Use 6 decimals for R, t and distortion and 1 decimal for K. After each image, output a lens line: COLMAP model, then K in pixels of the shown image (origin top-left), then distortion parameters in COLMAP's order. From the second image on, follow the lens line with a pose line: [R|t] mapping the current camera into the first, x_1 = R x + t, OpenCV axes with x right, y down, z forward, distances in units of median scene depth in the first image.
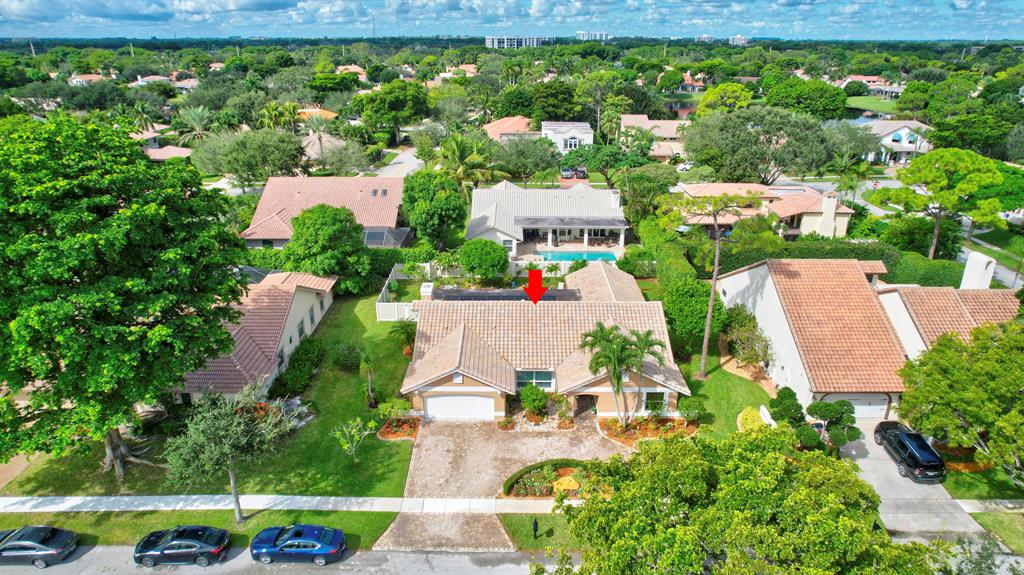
lens RADIAL K [[652.6, 0, 512.4], [0, 652.6, 288.0], [0, 0, 1]] dist [-0.008996, -0.001508]
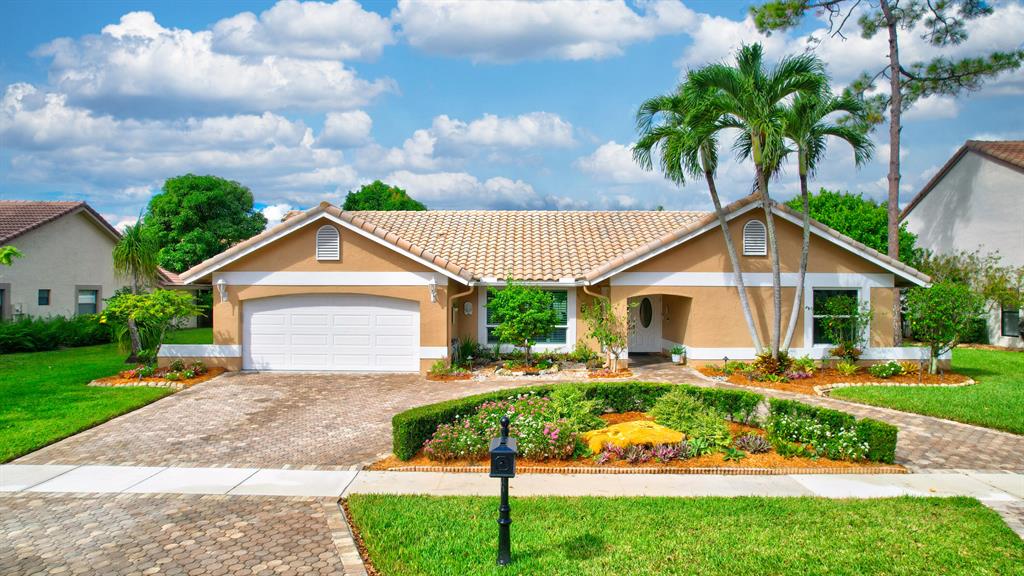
lens RADIAL K [[652.6, 0, 510.9], [0, 652.6, 290.6], [0, 0, 1]] dist [-0.008996, -0.001508]
pose [[0.999921, 0.010619, -0.006671, 0.029600], [-0.012290, 0.935541, -0.353003, 0.299937], [0.002492, 0.353057, 0.935598, 0.639157]]
